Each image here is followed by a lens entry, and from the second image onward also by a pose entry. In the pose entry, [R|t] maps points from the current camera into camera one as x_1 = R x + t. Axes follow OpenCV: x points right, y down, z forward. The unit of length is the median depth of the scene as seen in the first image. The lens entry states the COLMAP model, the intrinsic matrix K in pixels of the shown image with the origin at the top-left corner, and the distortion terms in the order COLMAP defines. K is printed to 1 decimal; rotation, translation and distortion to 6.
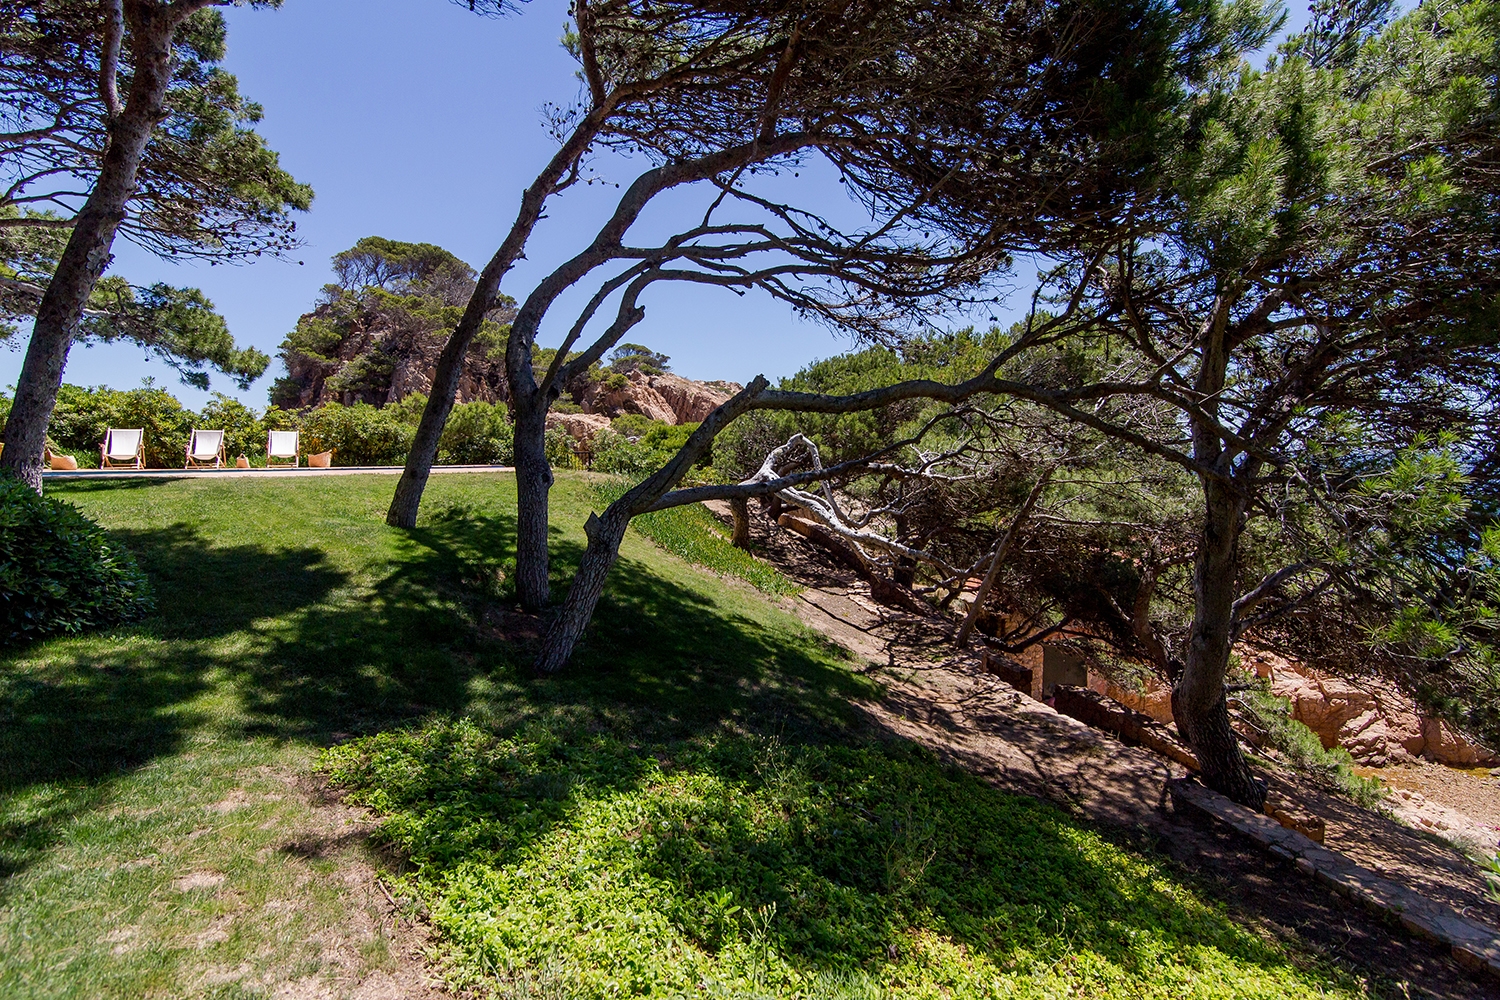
lens RADIAL K [[684.0, 0, 750.0], [0, 684.0, 500.0], [0, 0, 1]] dist [-0.000609, -0.000014]
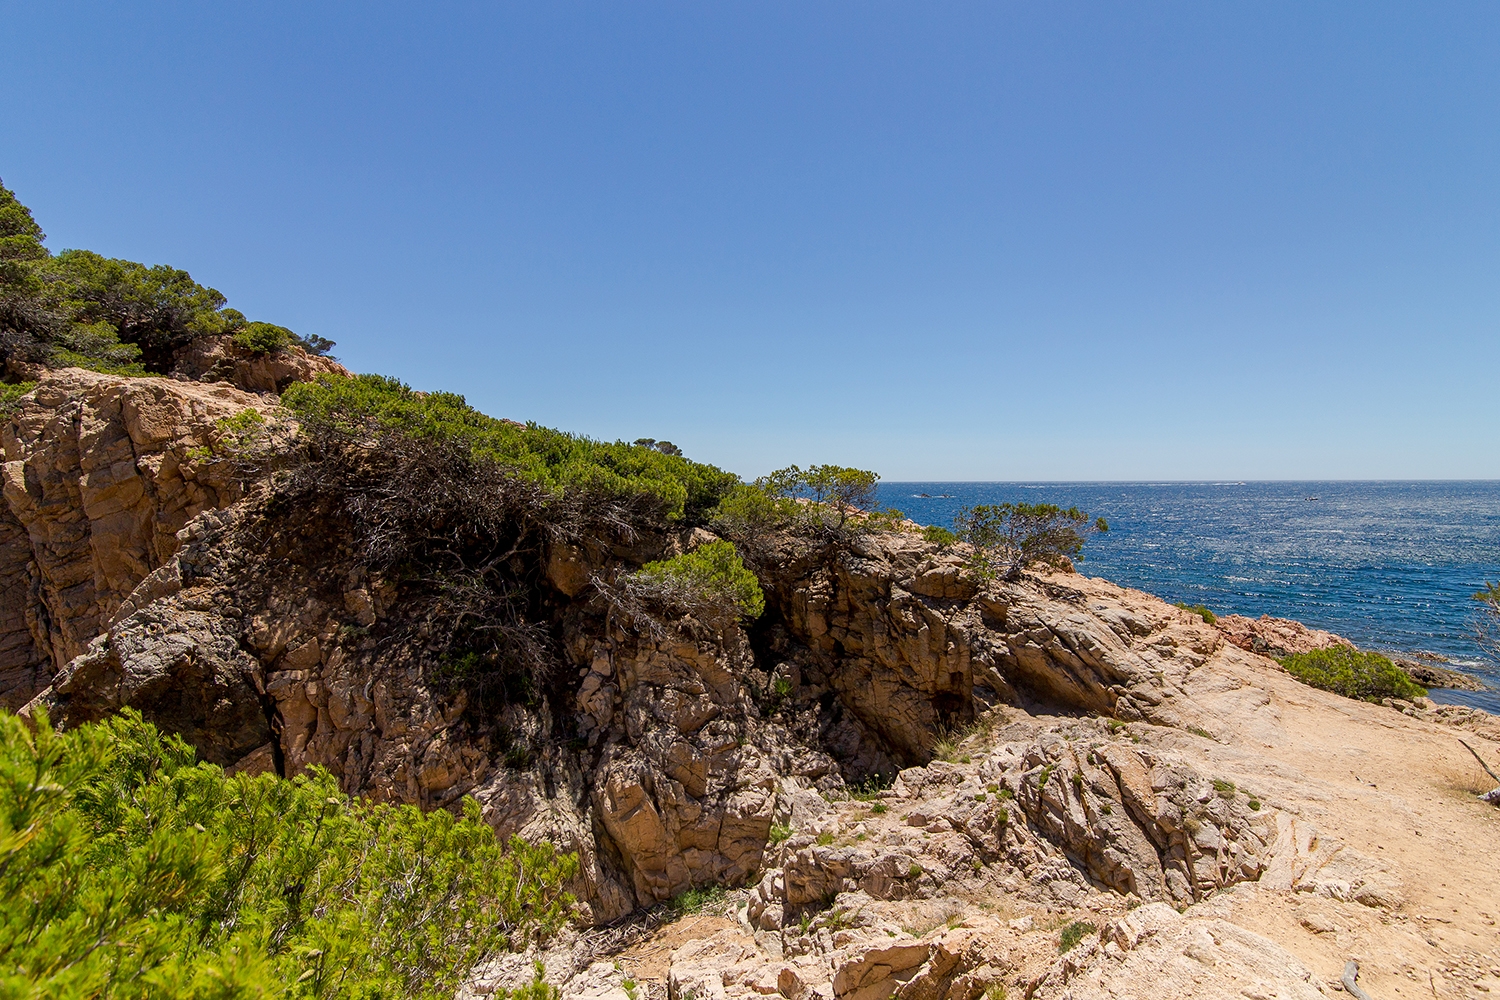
lens RADIAL K [[684.0, 0, 750.0], [0, 684.0, 500.0], [0, 0, 1]] dist [-0.000609, -0.000014]
pose [[0.894211, -0.003915, 0.447629, -0.135359], [0.024338, 0.998908, -0.039882, -0.040534], [-0.446984, 0.046557, 0.893330, 0.549543]]
